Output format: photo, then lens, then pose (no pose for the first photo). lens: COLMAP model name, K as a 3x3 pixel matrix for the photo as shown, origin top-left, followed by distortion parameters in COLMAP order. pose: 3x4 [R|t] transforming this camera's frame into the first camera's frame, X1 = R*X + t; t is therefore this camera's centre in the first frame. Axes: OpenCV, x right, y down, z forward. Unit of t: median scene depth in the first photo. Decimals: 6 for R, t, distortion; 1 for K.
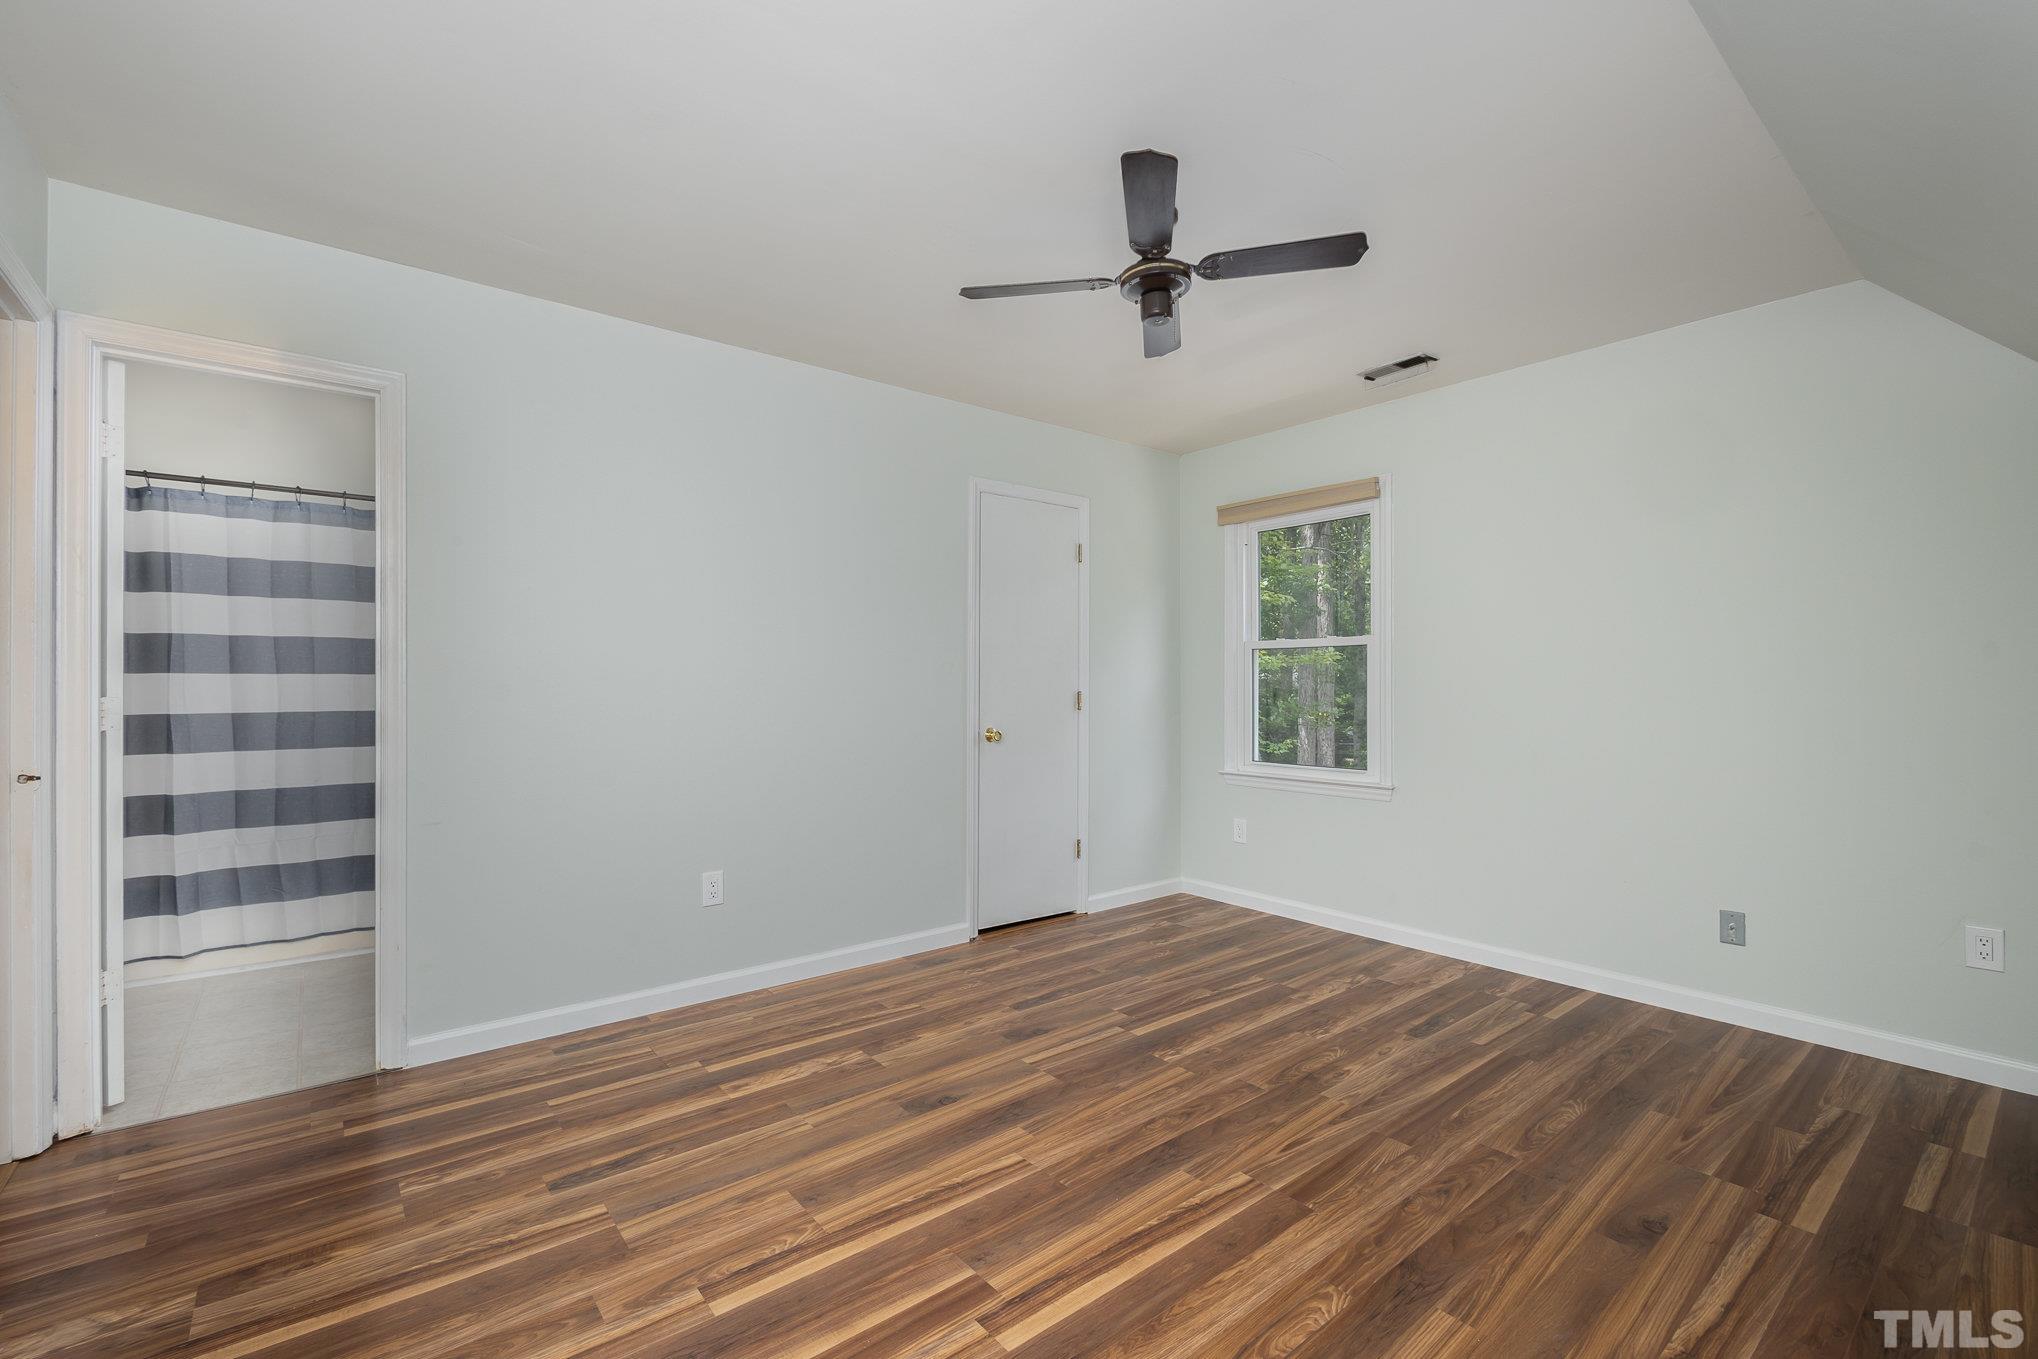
lens RADIAL K [[881.0, 0, 1007.7], [0, 881.0, 691.9], [0, 0, 1]] dist [-0.008332, -0.000663]
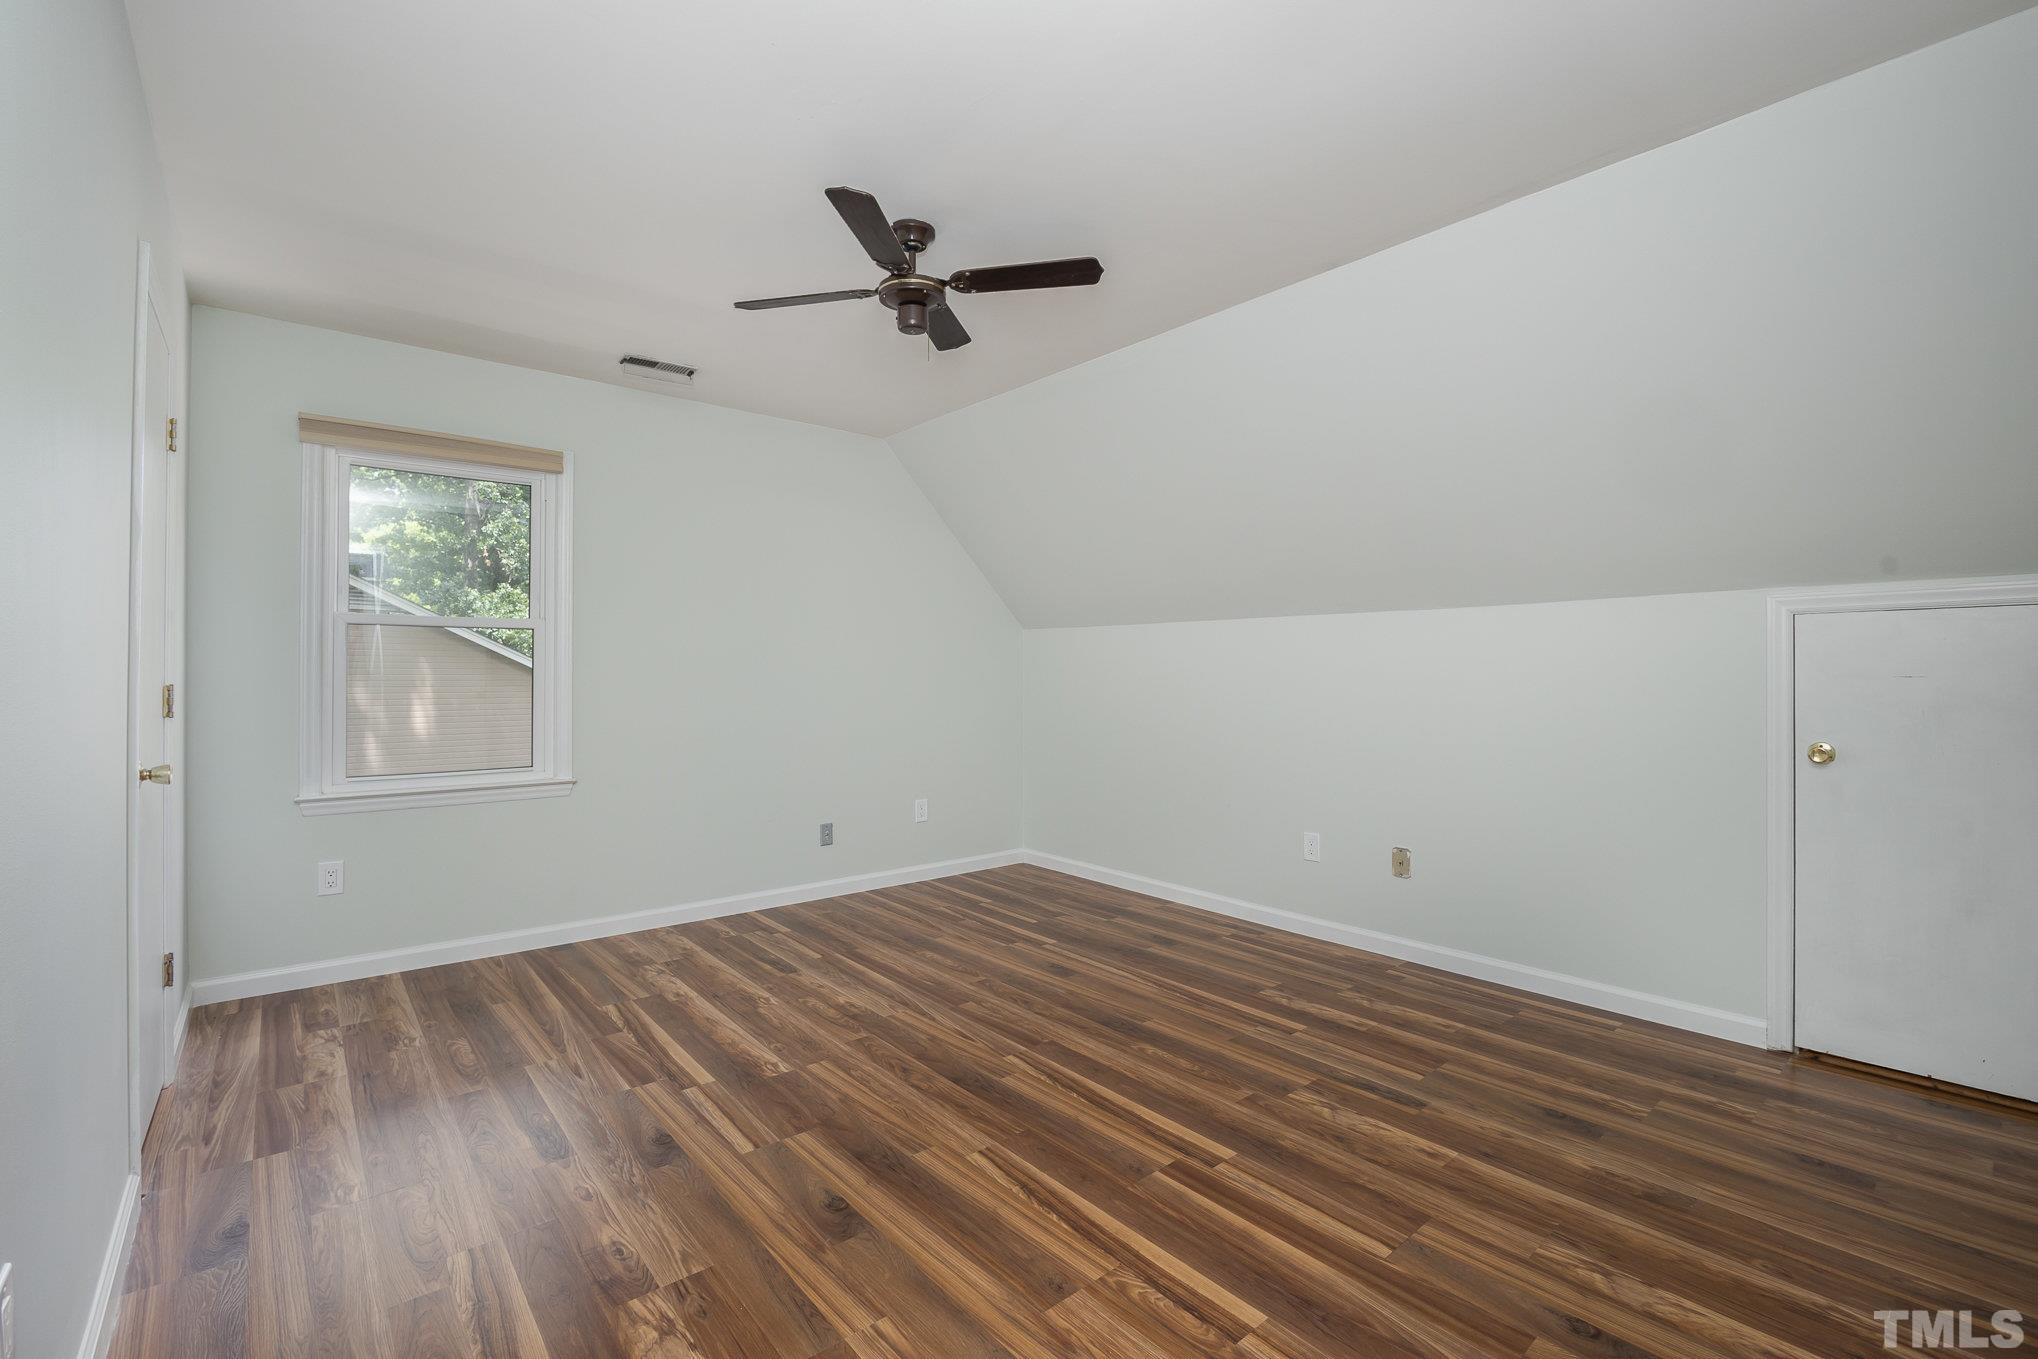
lens RADIAL K [[881.0, 0, 1025.6], [0, 881.0, 681.0], [0, 0, 1]] dist [-0.008332, -0.000663]
pose [[-0.034579, -0.009848, 0.999353, -0.797632], [0.003530, 0.999944, 0.009976, -0.011833], [-0.999396, 0.003872, -0.034542, 0.796203]]
